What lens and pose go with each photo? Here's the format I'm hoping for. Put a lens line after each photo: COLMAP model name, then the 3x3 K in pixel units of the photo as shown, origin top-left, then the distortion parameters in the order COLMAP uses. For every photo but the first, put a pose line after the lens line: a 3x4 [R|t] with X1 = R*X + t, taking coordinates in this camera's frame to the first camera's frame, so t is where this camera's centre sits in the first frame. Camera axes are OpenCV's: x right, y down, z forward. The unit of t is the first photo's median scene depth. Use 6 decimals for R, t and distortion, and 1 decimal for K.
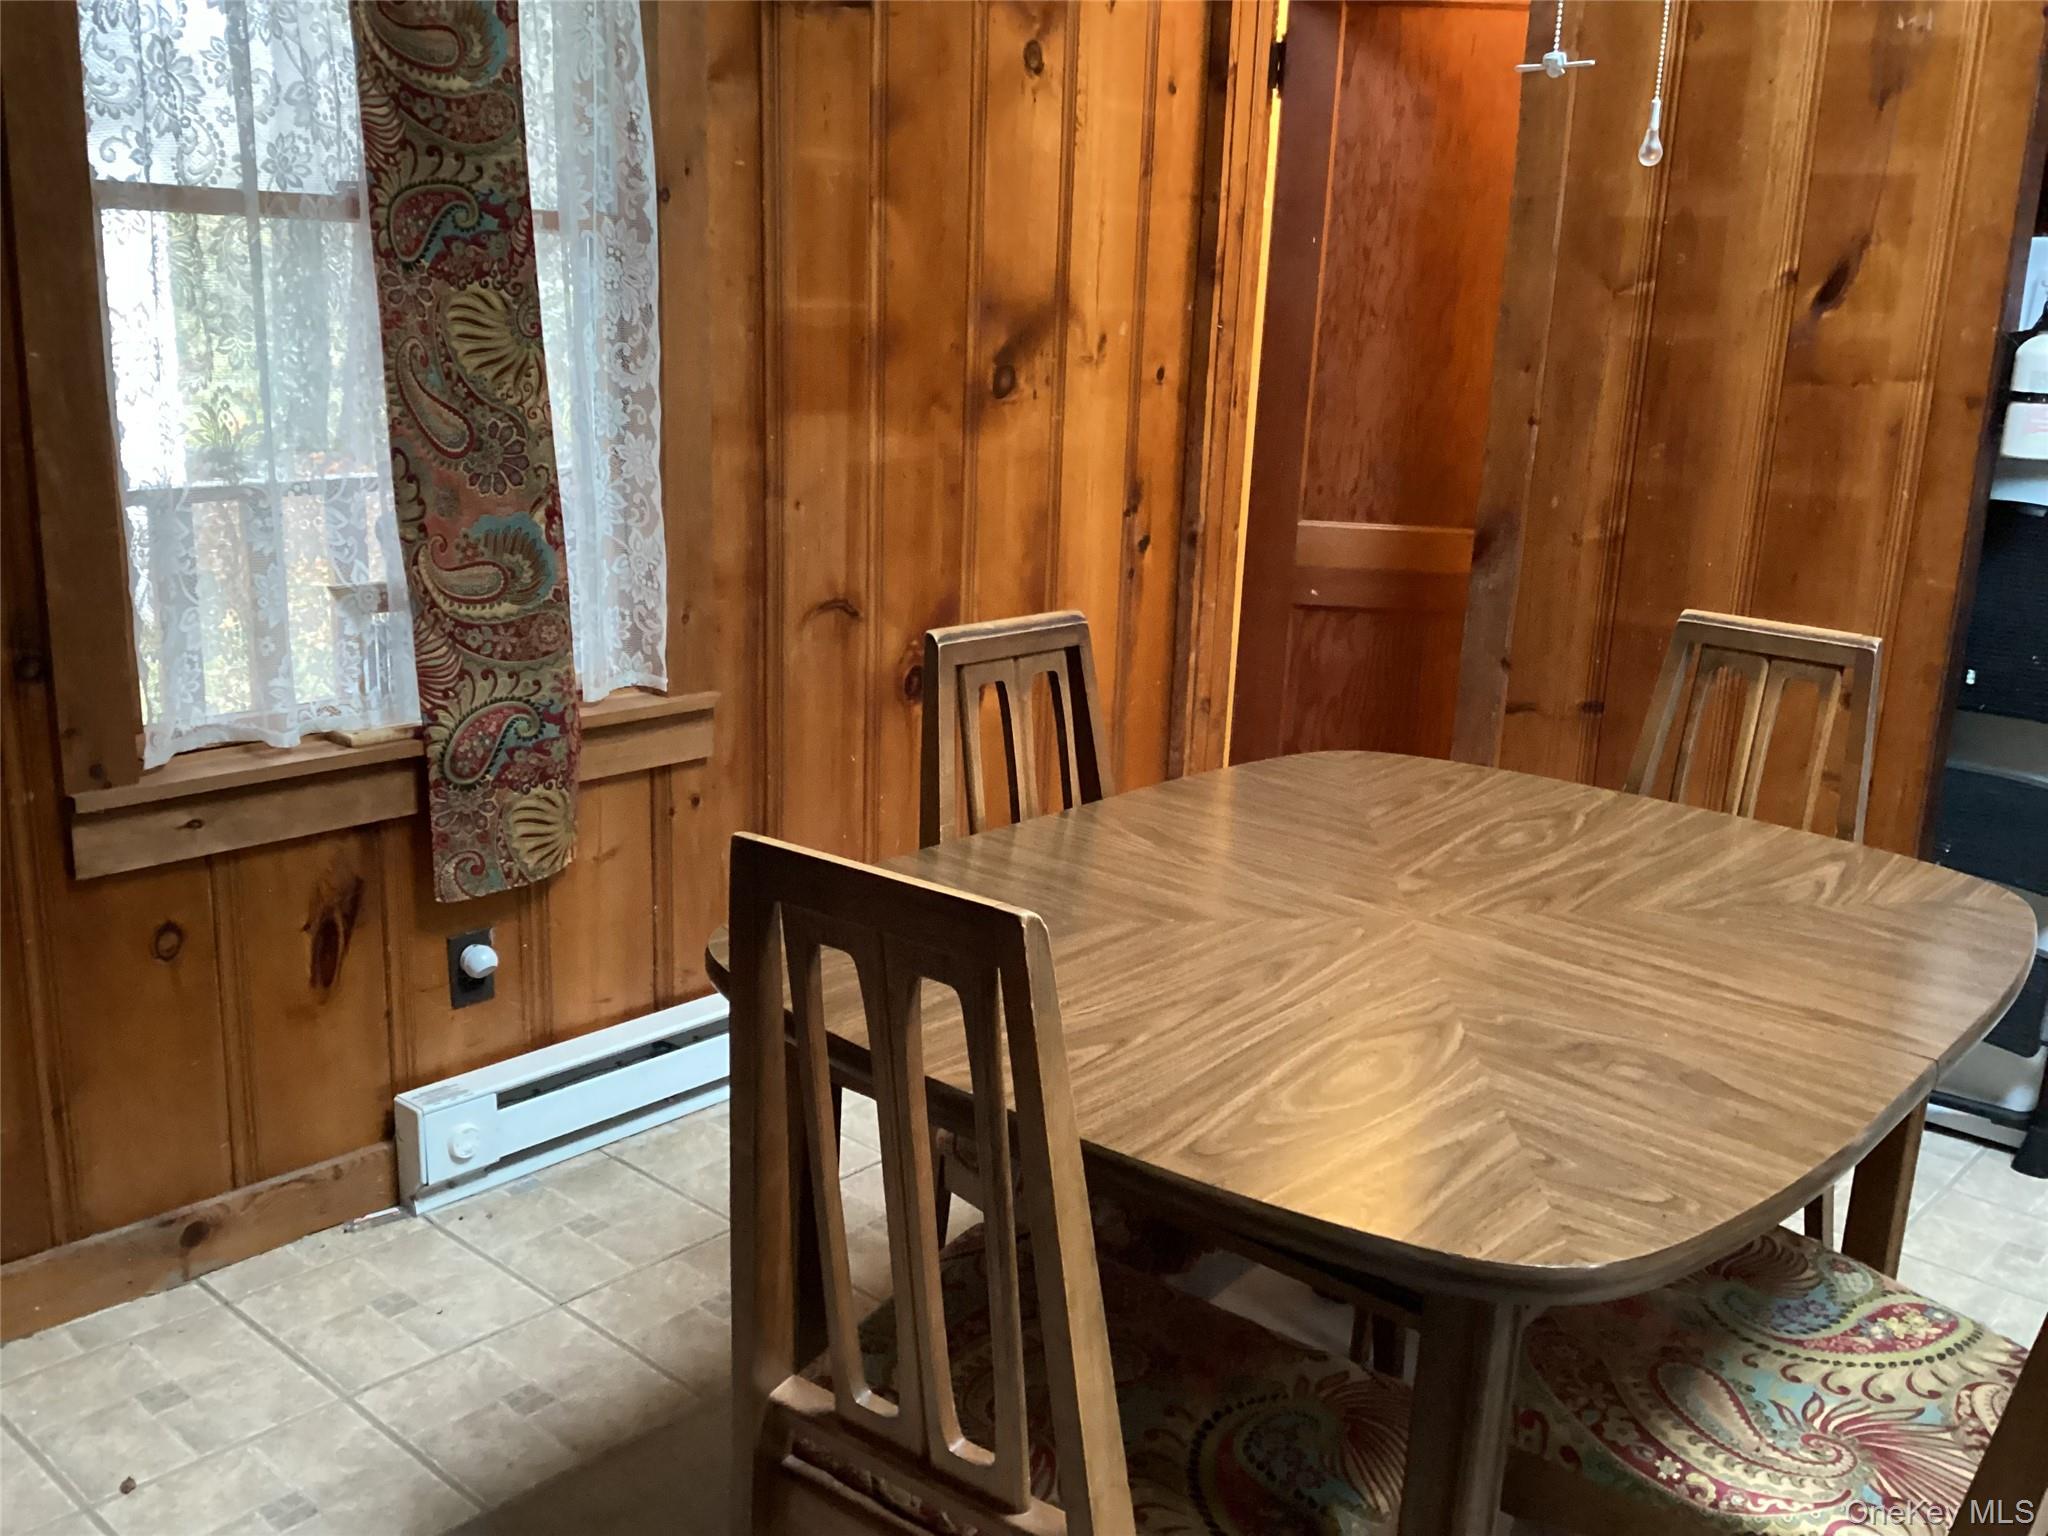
lens RADIAL K [[1838.0, 0, 1024.0], [0, 1838.0, 768.0], [0, 0, 1]] dist [0.123446, -0.218128]
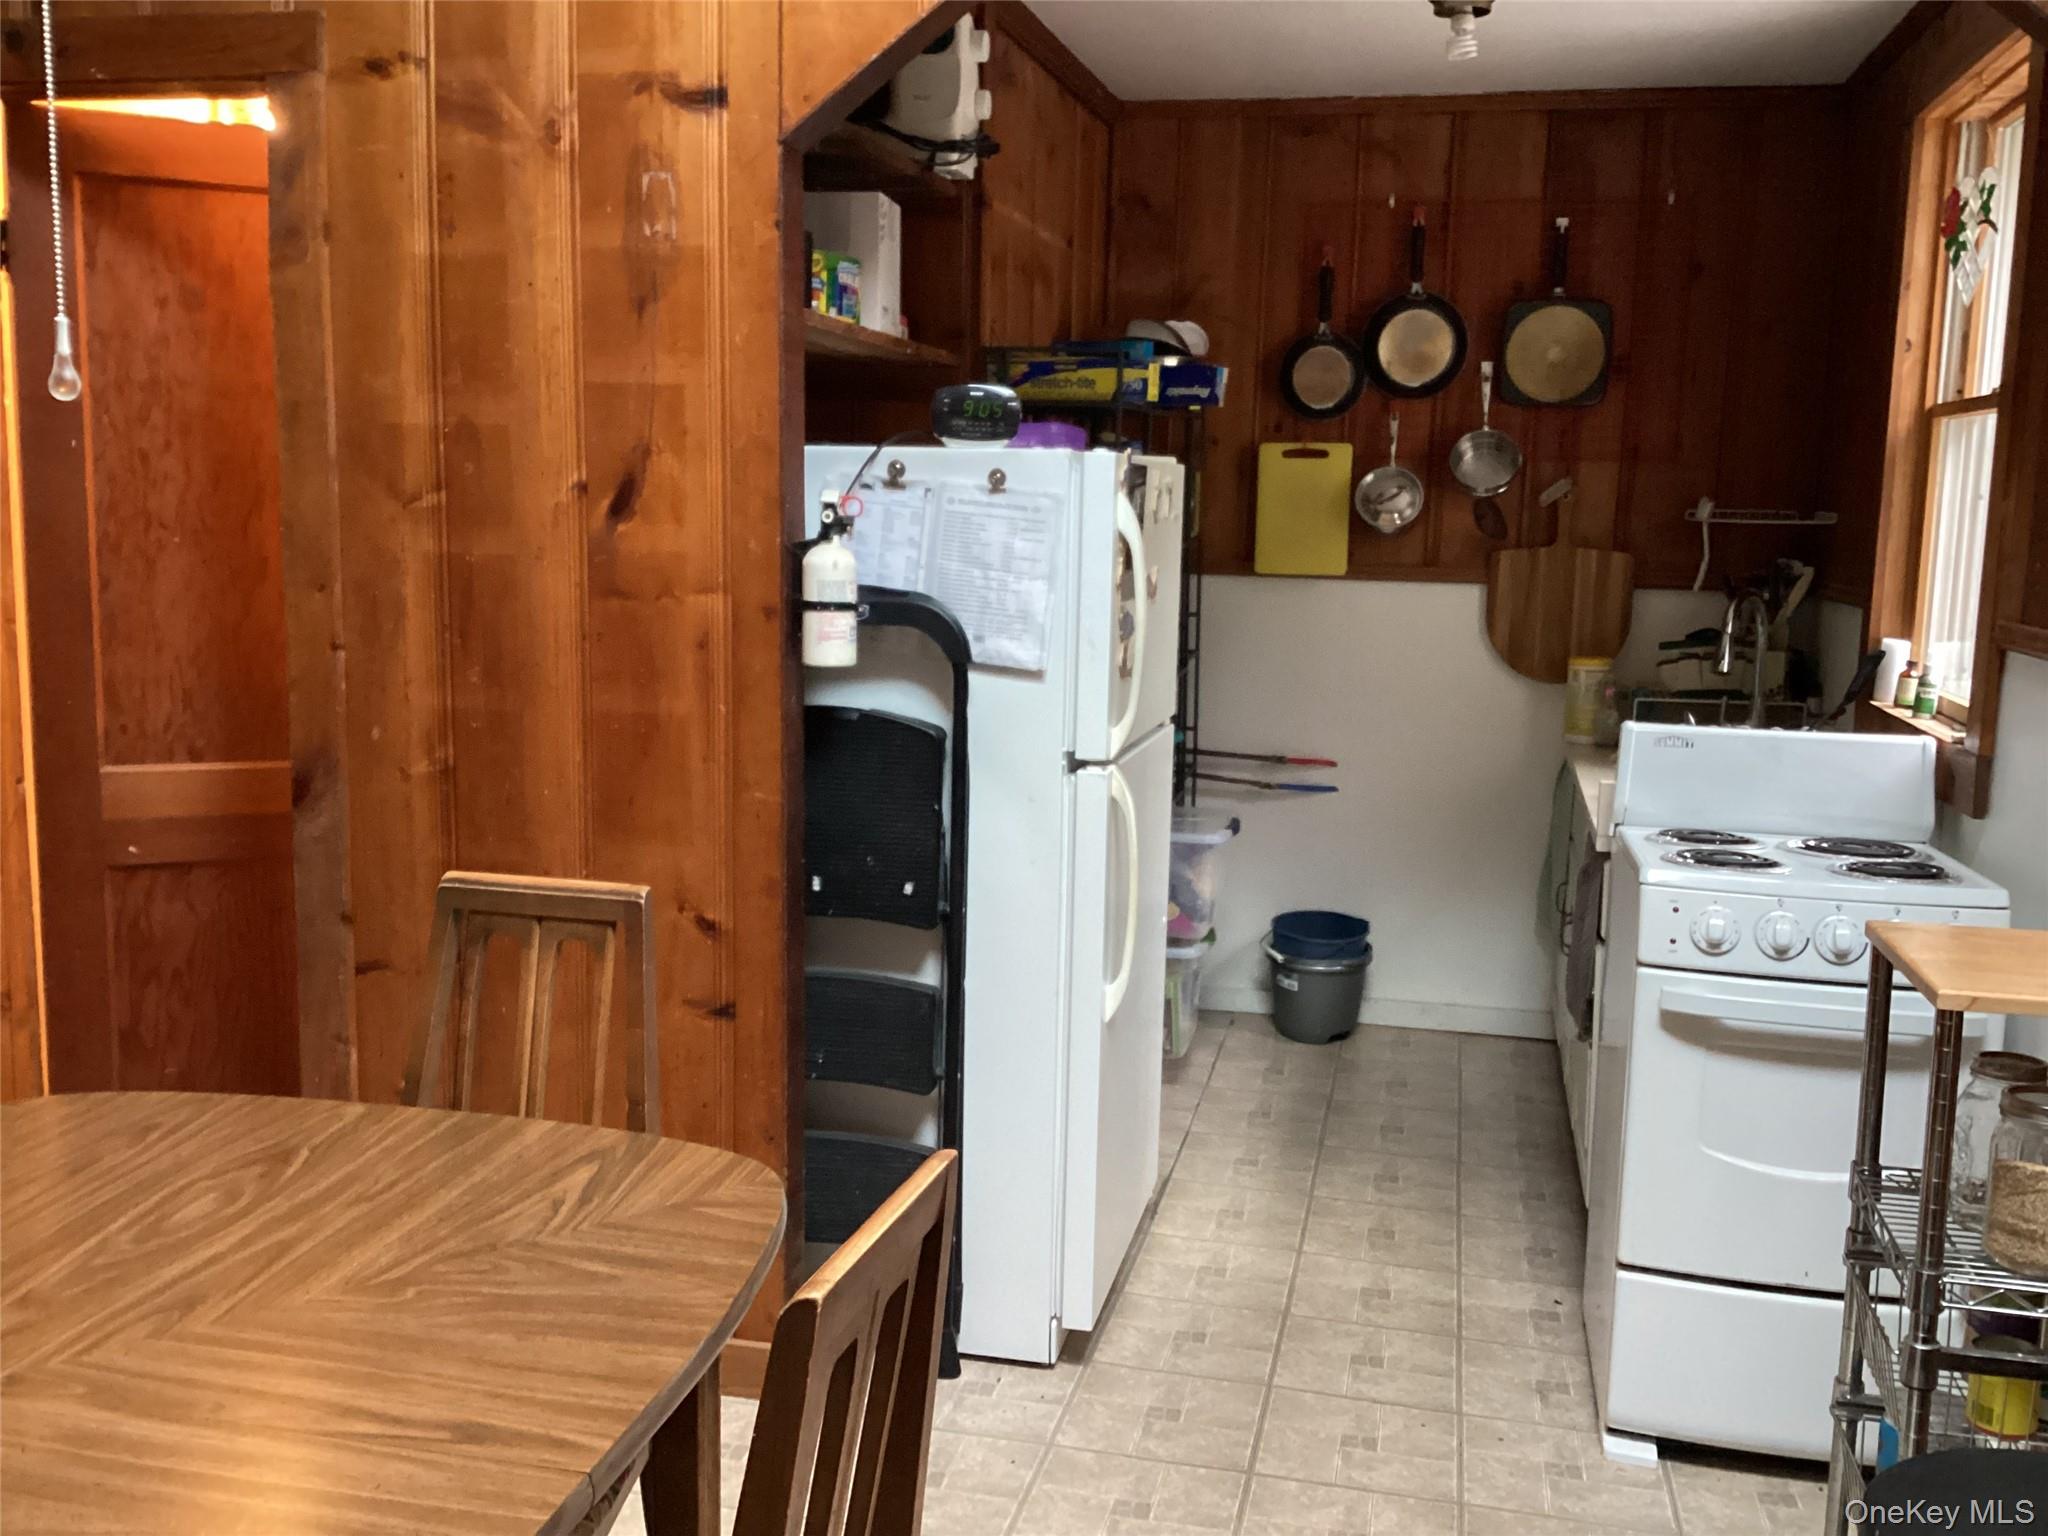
lens RADIAL K [[1825.6, 0, 1024.0], [0, 1825.6, 768.0], [0, 0, 1]] dist [0.097589, -0.217646]
pose [[0.884145, -0.089442, 0.458571, 0.171661], [0.128553, 0.990192, -0.054724, -0.043487], [-0.449178, 0.107335, 0.886971, 0.091462]]
